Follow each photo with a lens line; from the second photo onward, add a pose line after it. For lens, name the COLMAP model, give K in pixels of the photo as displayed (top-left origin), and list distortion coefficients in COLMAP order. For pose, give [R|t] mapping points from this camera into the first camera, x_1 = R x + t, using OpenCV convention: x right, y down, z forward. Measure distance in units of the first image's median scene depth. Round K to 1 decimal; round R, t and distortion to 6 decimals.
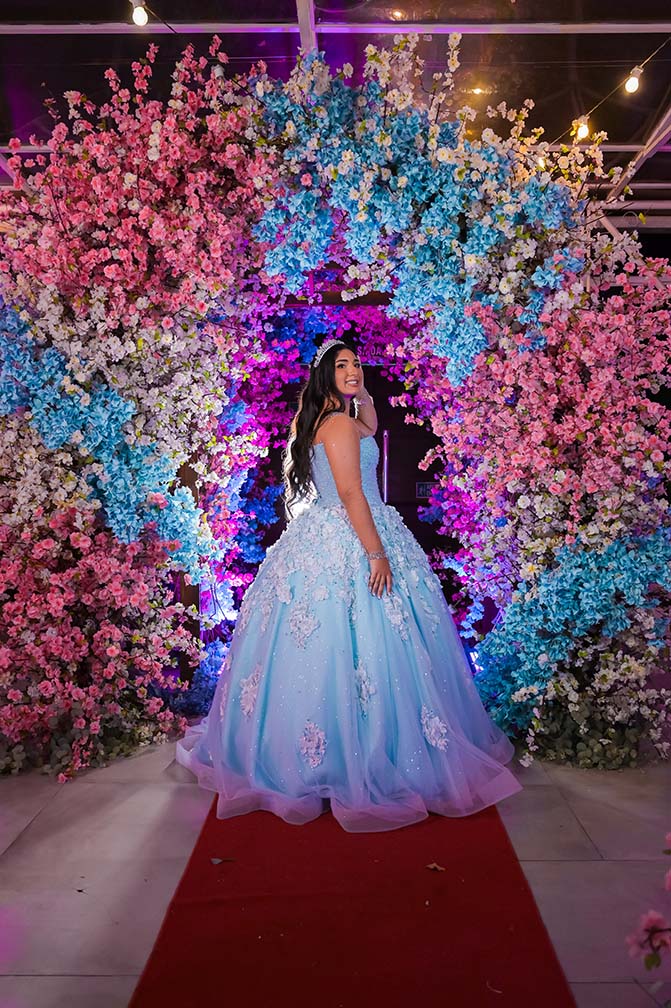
lens RADIAL K [[900.4, 0, 341.1], [0, 900.4, 501.6], [0, 0, 1]] dist [0.002901, 0.008658]
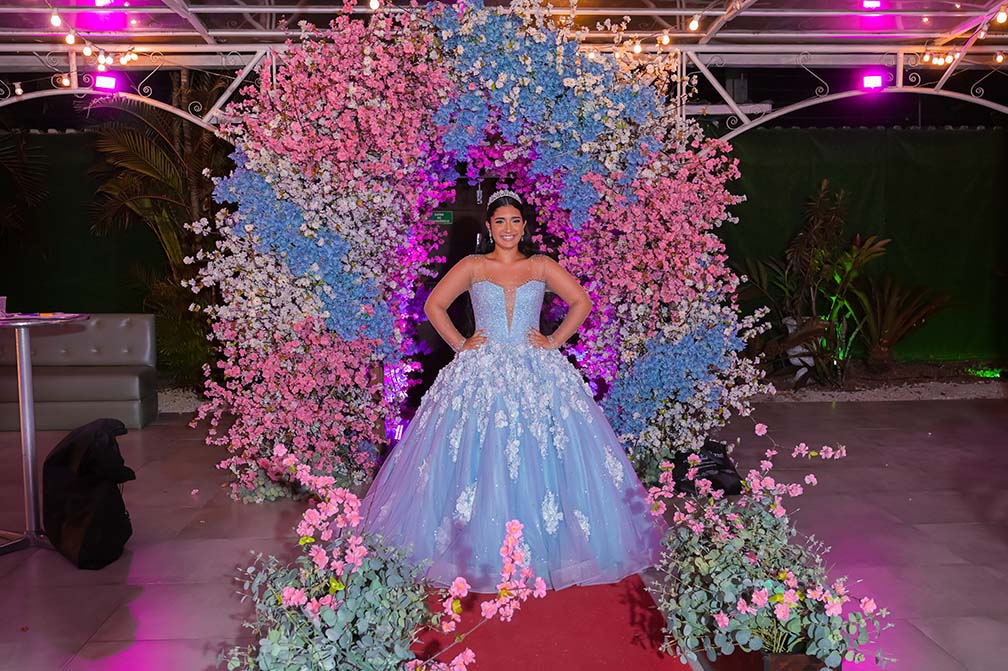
lens RADIAL K [[1058.3, 0, 507.2], [0, 1058.3, 342.1], [0, 0, 1]] dist [-0.007667, 0.000000]
pose [[0.997600, -0.013138, 0.067976, -0.099409], [0.009242, 0.998313, 0.057319, -0.045158], [-0.068614, -0.056554, 0.996039, -0.682424]]
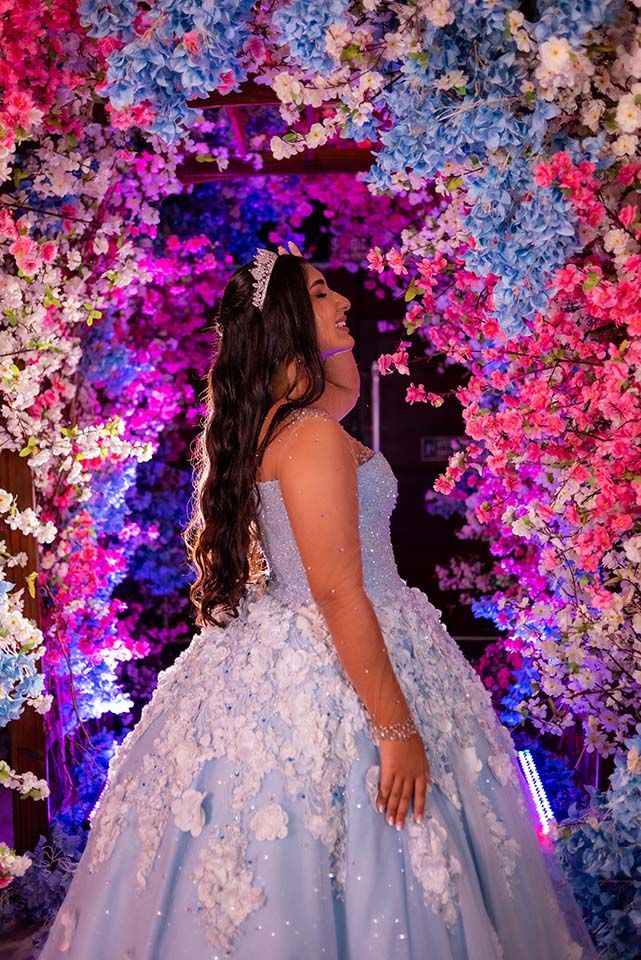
lens RADIAL K [[1022.4, 0, 315.4], [0, 1022.4, 464.3], [0, 0, 1]] dist [0.043370, 0.000000]
pose [[0.999738, -0.016431, -0.015909, 0.030079], [0.017278, 0.998355, 0.054673, -0.091707], [0.014984, -0.054934, 0.998378, 0.452419]]
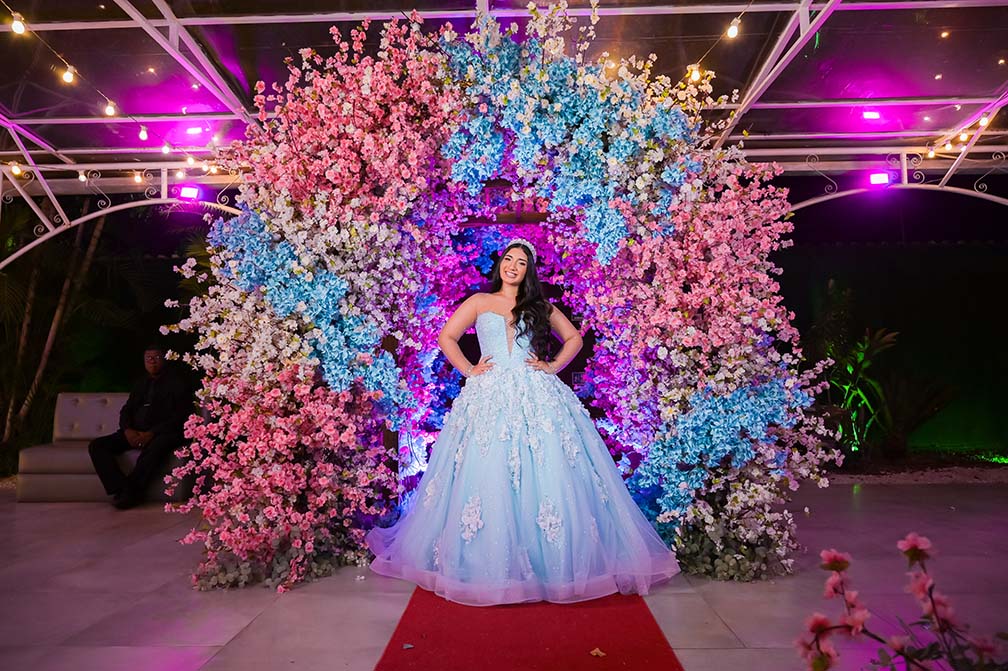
lens RADIAL K [[691.7, 0, 498.9], [0, 691.7, 325.4], [0, 0, 1]] dist [-0.004892, 0.009685]
pose [[0.999762, -0.011653, -0.018439, -0.001319], [0.009166, 0.991522, -0.129618, 0.078596], [0.019793, 0.129419, 0.991392, 0.054786]]
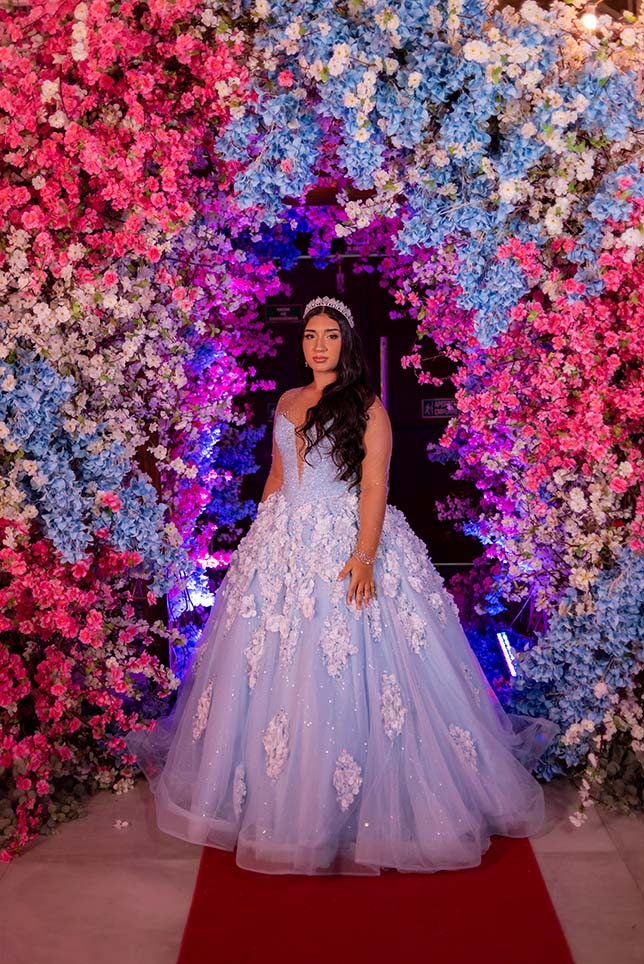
lens RADIAL K [[1026.6, 0, 317.5], [0, 1026.6, 467.2], [0, 0, 1]] dist [0.043370, 0.000000]
pose [[0.999618, -0.026449, -0.008024, -0.013349], [0.027133, 0.994352, 0.102607, -0.119840], [0.005265, -0.102785, 0.994690, 0.109924]]
